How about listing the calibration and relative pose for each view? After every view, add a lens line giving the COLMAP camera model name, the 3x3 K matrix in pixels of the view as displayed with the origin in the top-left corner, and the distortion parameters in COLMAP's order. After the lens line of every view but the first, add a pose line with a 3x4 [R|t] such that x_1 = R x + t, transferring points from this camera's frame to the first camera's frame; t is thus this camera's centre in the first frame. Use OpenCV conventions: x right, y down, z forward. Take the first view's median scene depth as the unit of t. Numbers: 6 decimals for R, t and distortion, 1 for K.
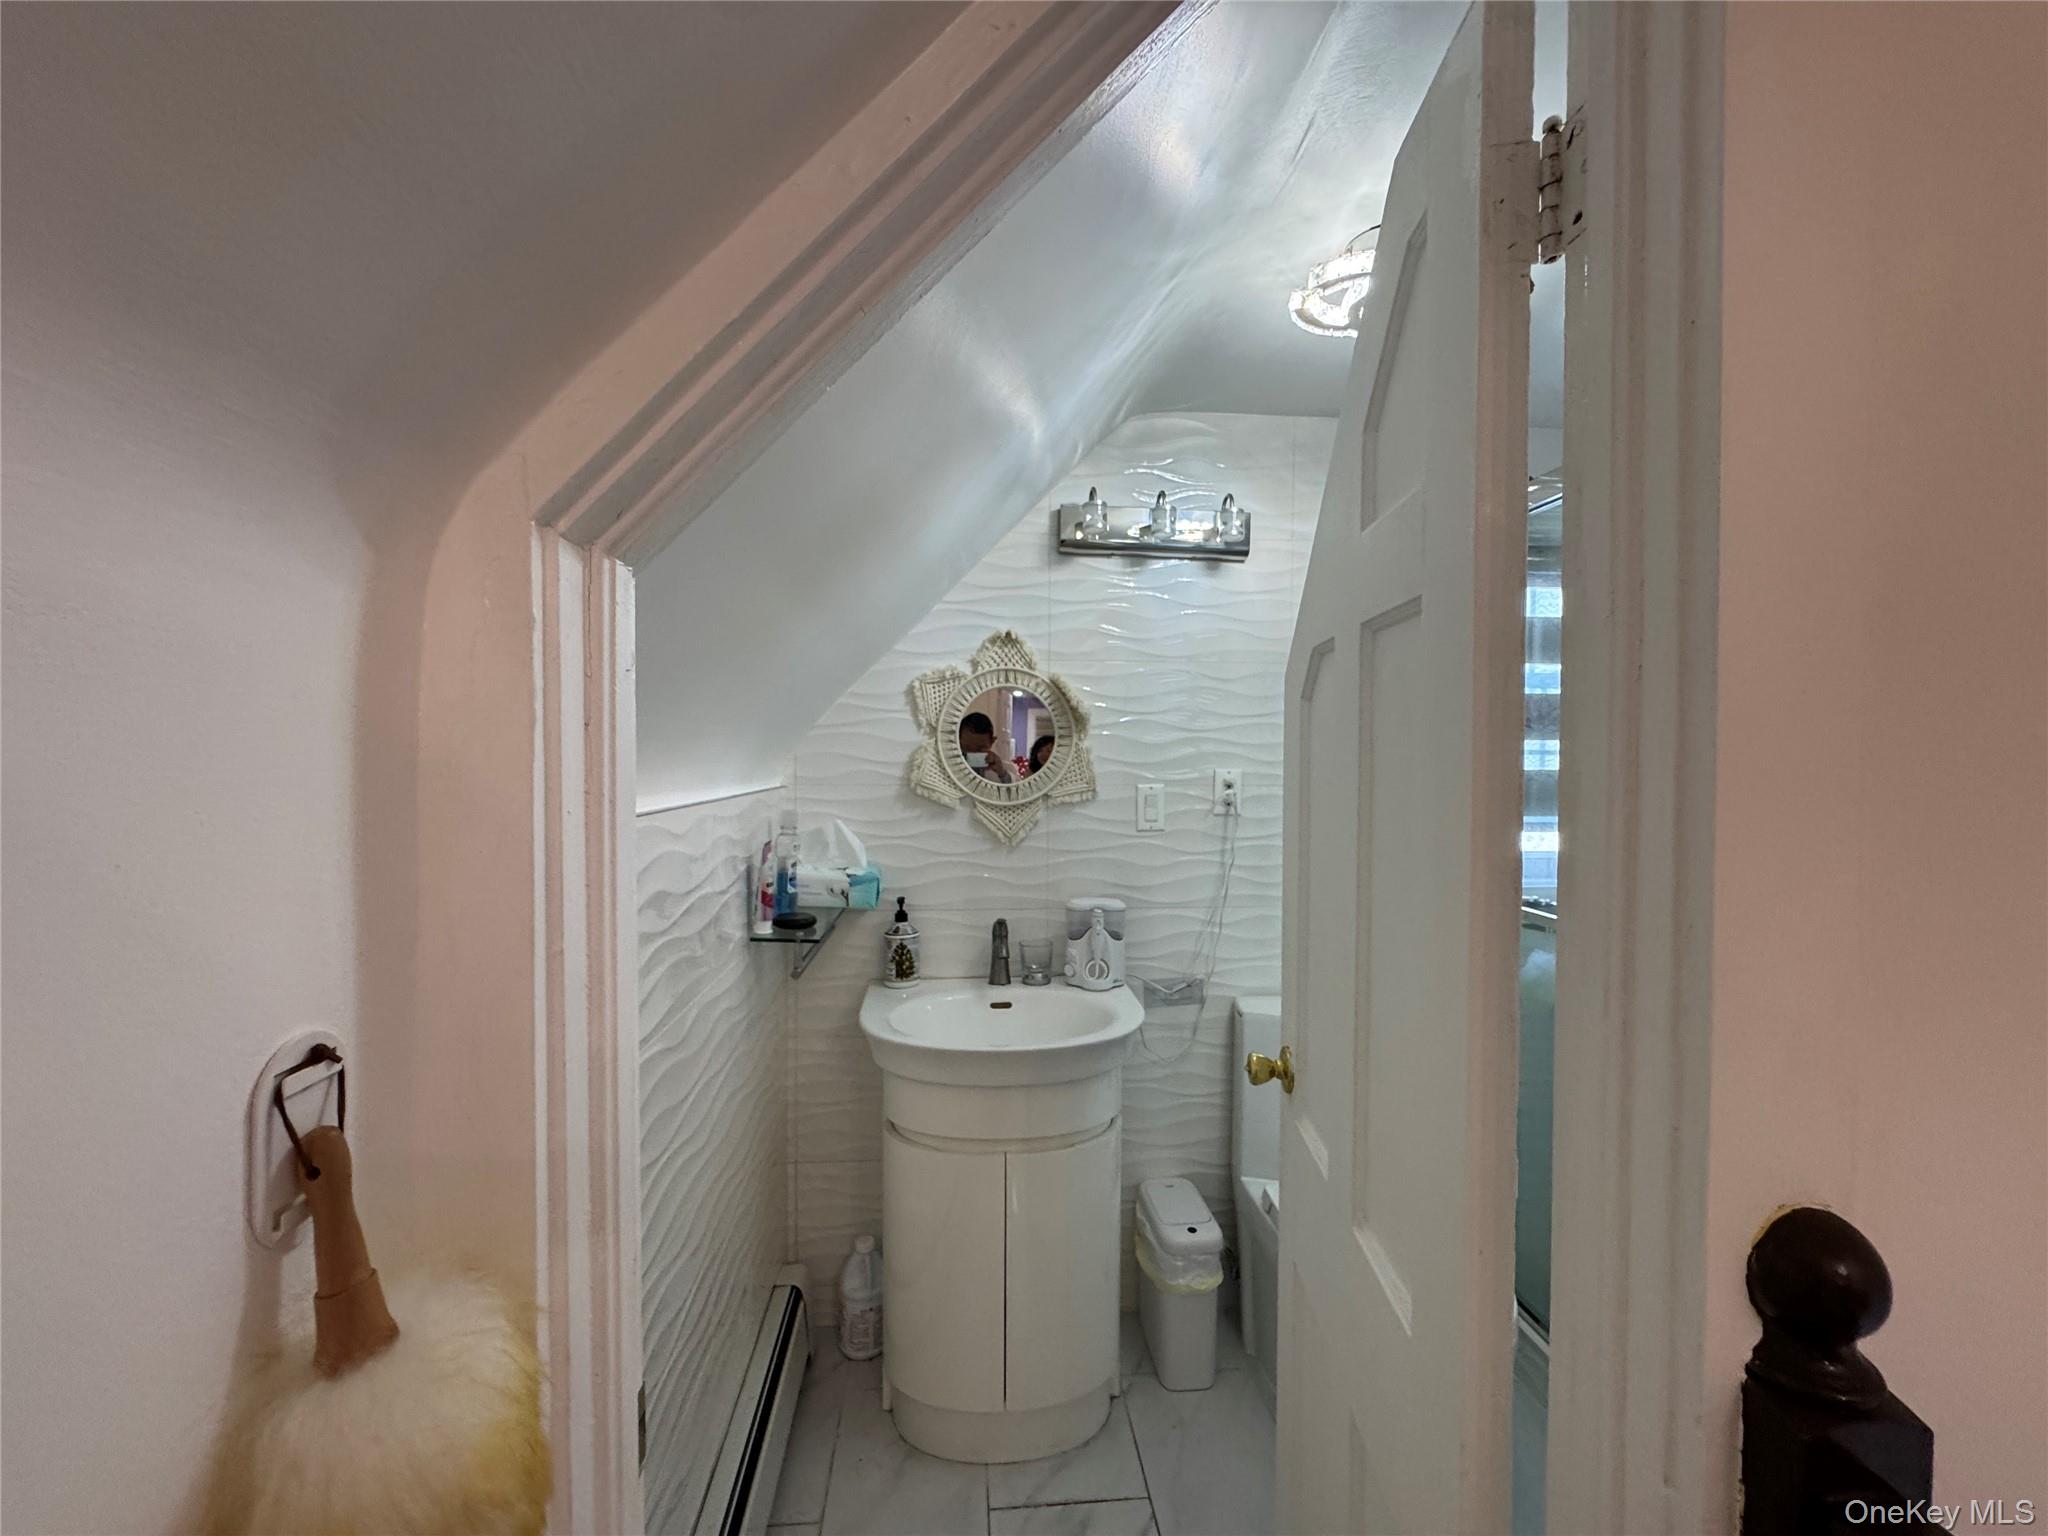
lens RADIAL K [[813.6, 0, 1019.1], [0, 813.6, 763.8], [0, 0, 1]] dist [-0.003708, 0.000462]
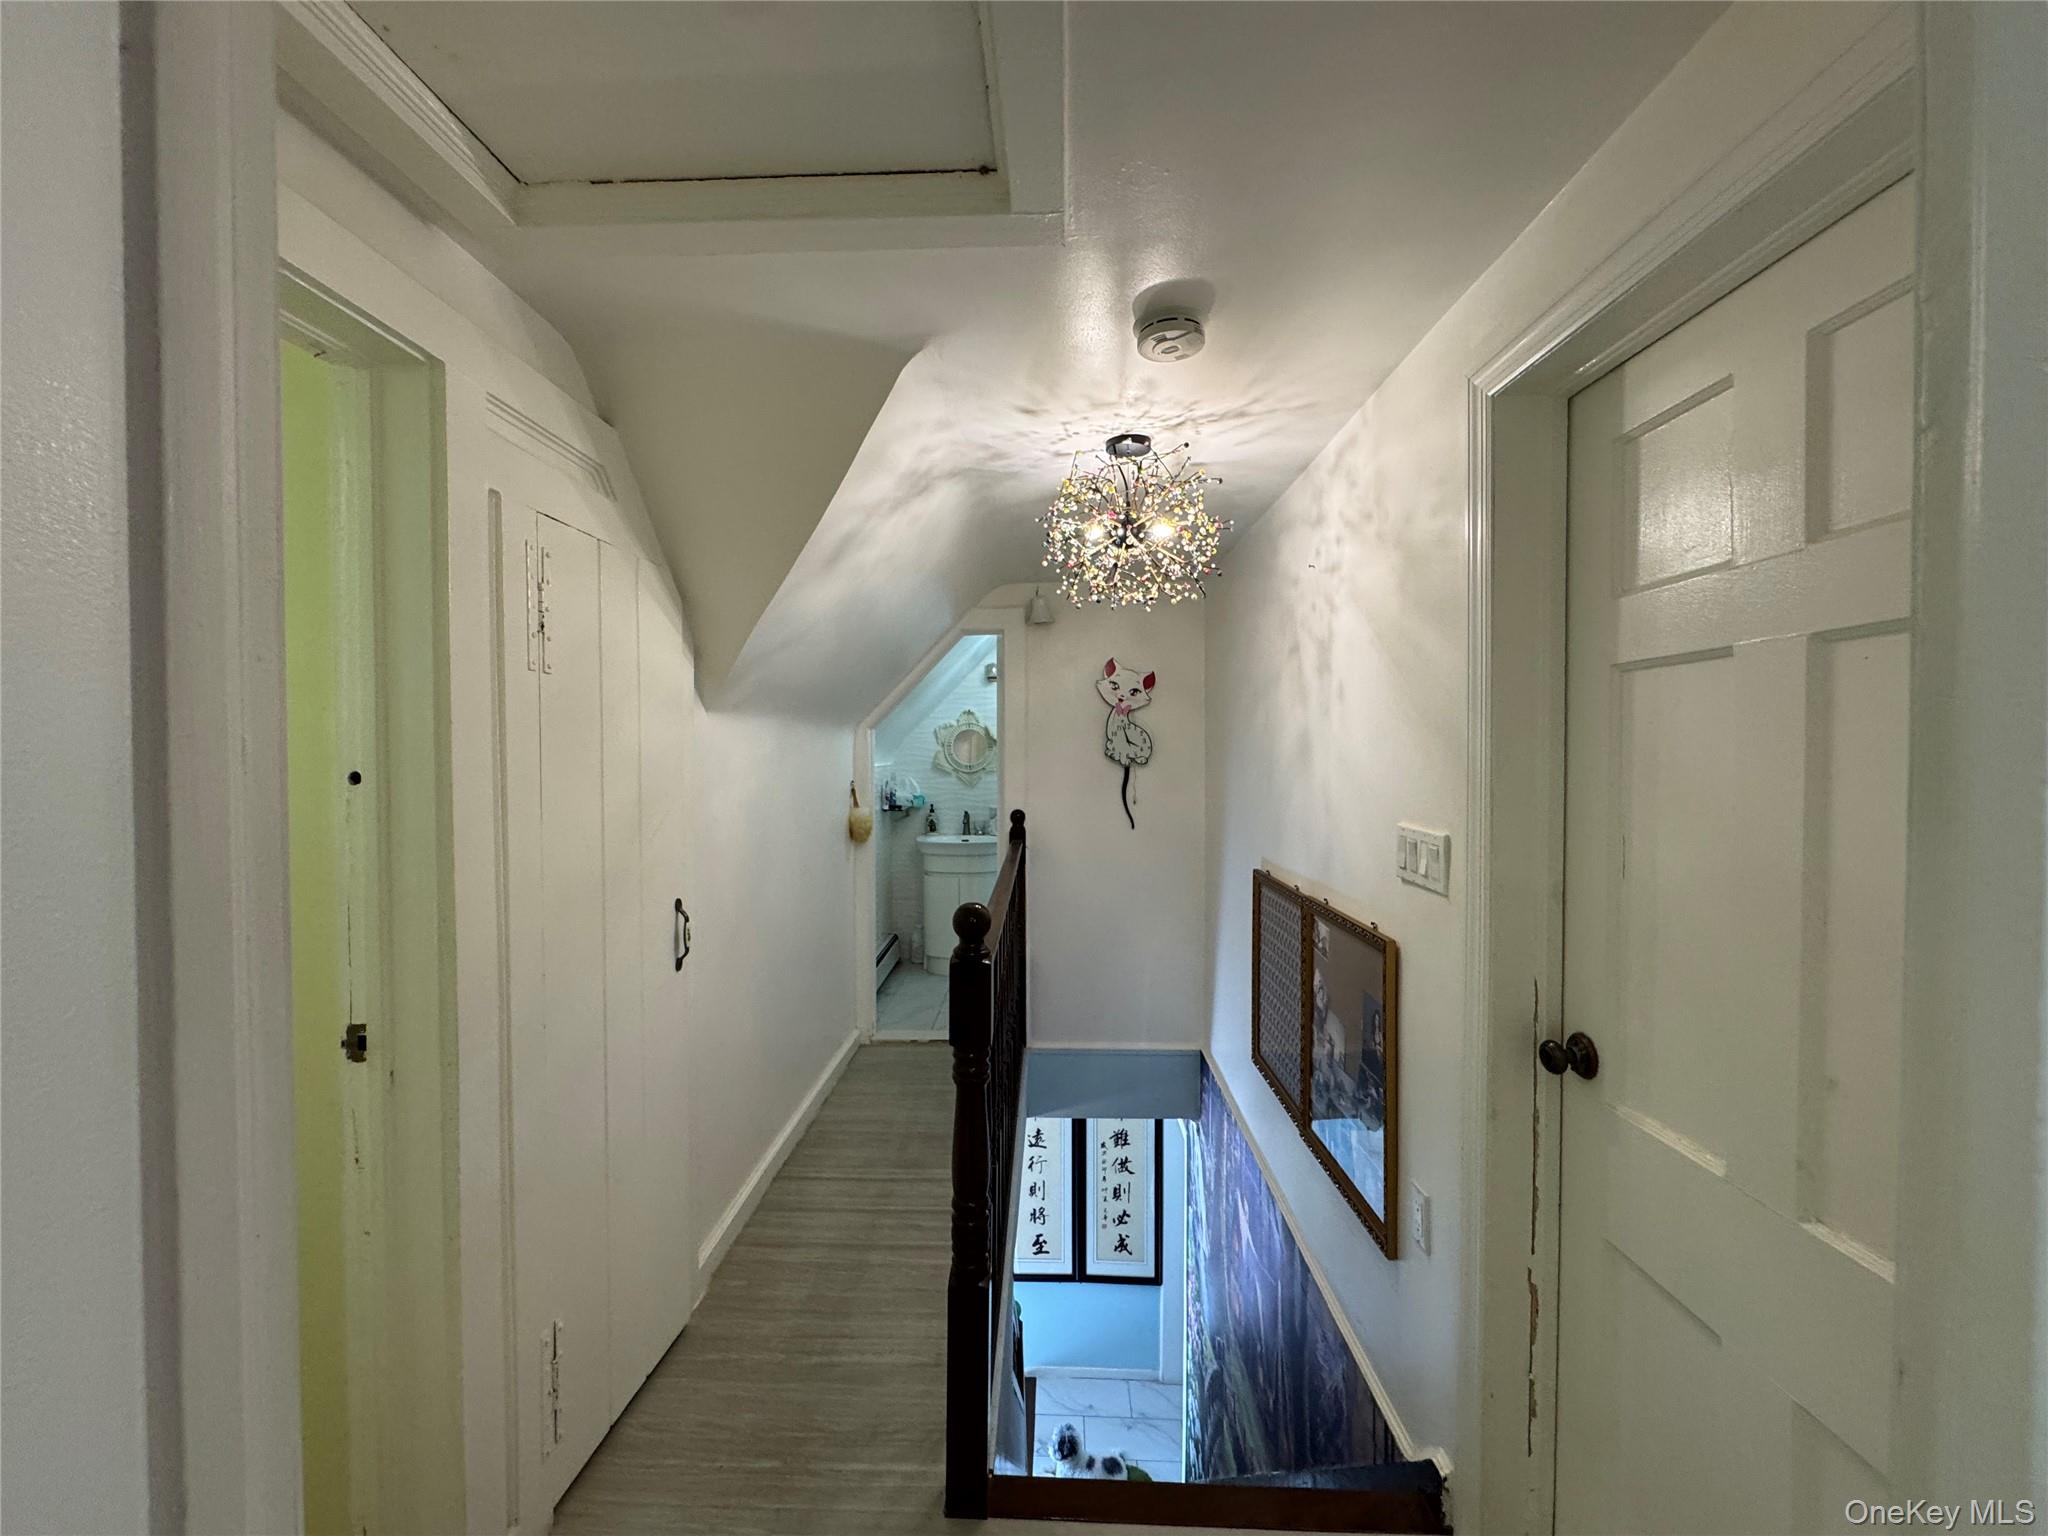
lens RADIAL K [[813.6, 0, 1019.5], [0, 813.6, 767.3], [0, 0, 1]] dist [-0.003708, 0.000462]
pose [[0.992984, -0.001756, -0.118237, 0.502862], [0.002218, 0.999990, 0.003778, 0.026556], [0.118229, -0.004014, 0.992978, -1.816339]]
